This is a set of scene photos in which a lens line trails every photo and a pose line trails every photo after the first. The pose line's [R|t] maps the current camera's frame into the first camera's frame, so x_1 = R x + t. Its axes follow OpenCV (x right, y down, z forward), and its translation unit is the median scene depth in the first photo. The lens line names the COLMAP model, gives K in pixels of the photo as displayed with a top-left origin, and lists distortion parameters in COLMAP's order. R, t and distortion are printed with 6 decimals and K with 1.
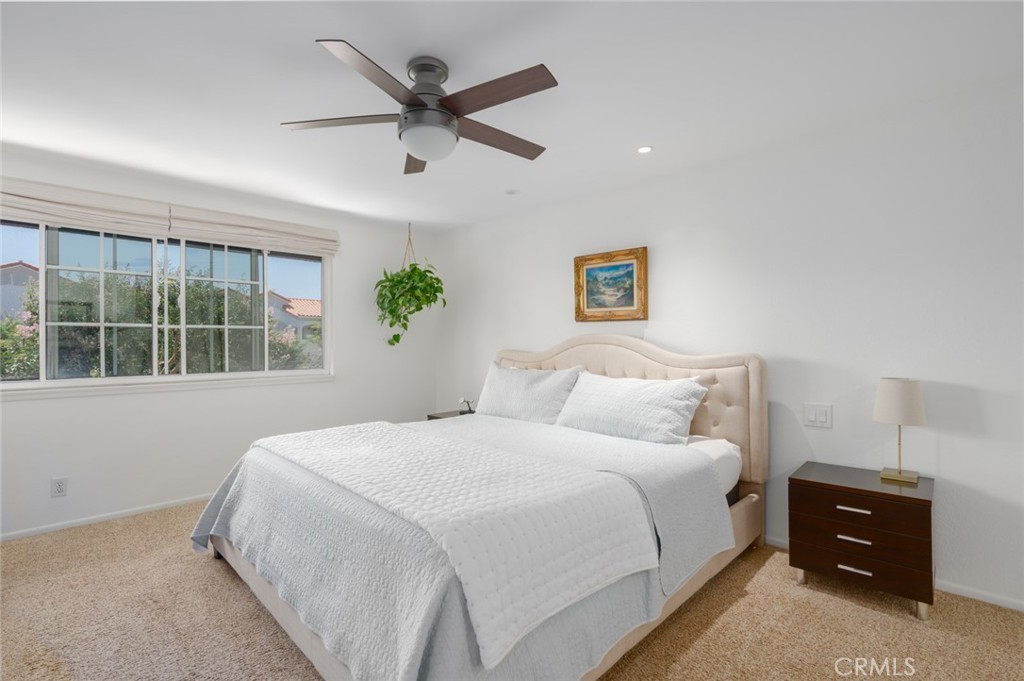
lens RADIAL K [[464.4, 0, 514.3], [0, 464.4, 340.0], [0, 0, 1]] dist [-0.003670, 0.000930]
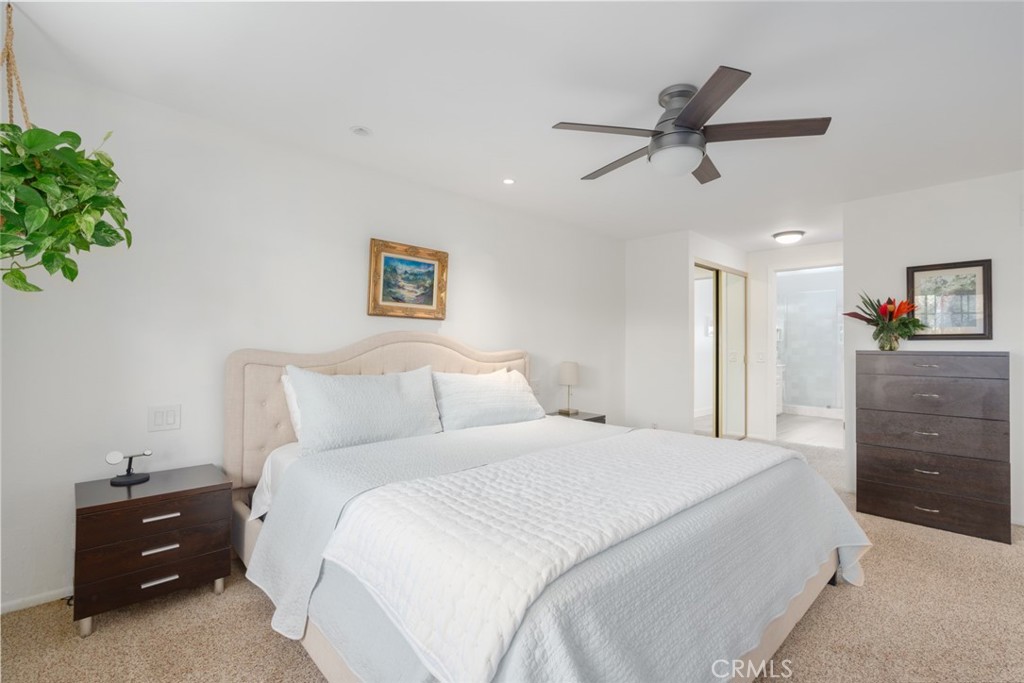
lens RADIAL K [[464.4, 0, 514.3], [0, 464.4, 341.0], [0, 0, 1]] dist [-0.003670, 0.000930]
pose [[0.040378, 0.018088, 0.999021, -0.734849], [-0.008953, 0.999803, -0.017740, 0.020583], [-0.999144, -0.008228, 0.040532, 0.752035]]
